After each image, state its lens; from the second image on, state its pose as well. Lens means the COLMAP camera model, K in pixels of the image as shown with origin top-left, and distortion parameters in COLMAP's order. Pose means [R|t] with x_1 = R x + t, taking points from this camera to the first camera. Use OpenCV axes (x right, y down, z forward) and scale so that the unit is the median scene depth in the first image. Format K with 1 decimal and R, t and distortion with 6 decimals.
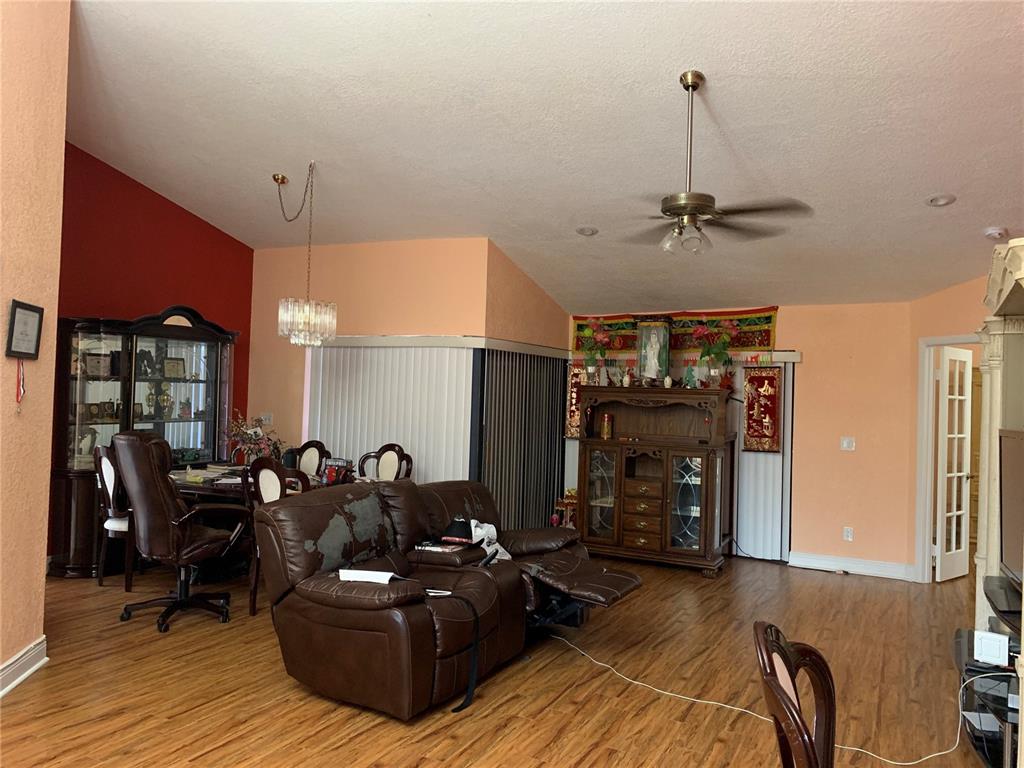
lens RADIAL K [[779.1, 0, 521.3], [0, 779.1, 382.7], [0, 0, 1]] dist [0.059418, -0.061573]
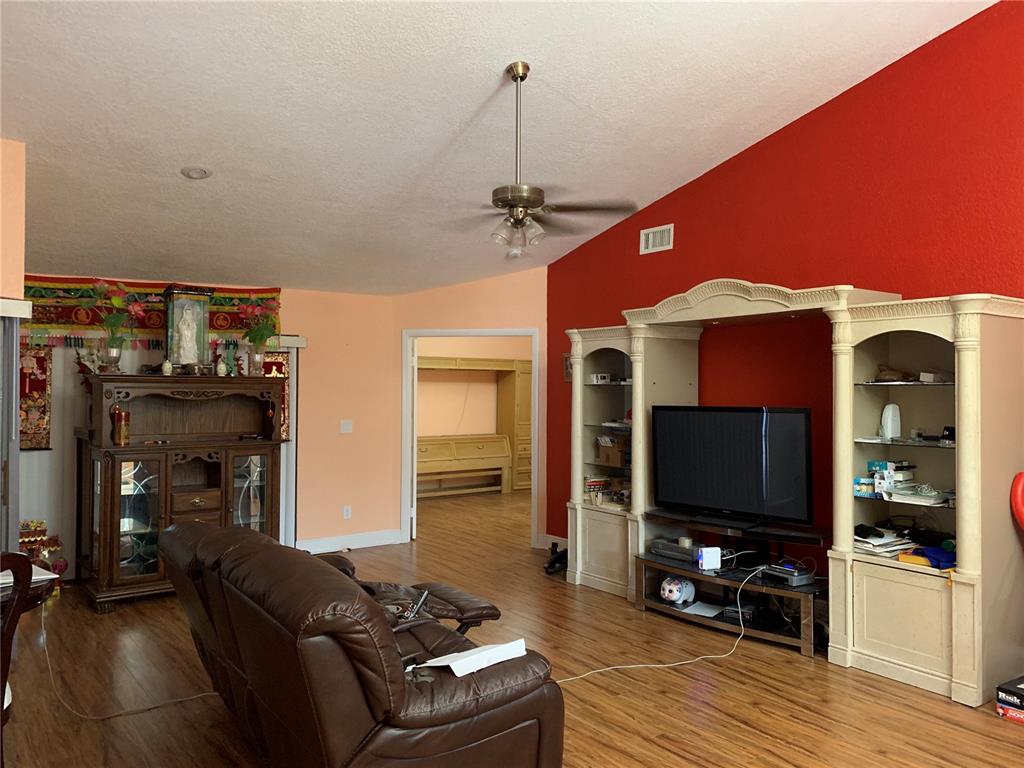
lens RADIAL K [[779.1, 0, 517.9], [0, 779.1, 379.3], [0, 0, 1]] dist [0.059418, -0.061573]
pose [[0.454631, -0.017541, 0.890507, -0.416626], [-0.004336, 0.999751, 0.021906, -0.009970], [-0.890669, -0.013821, 0.454442, 0.335614]]
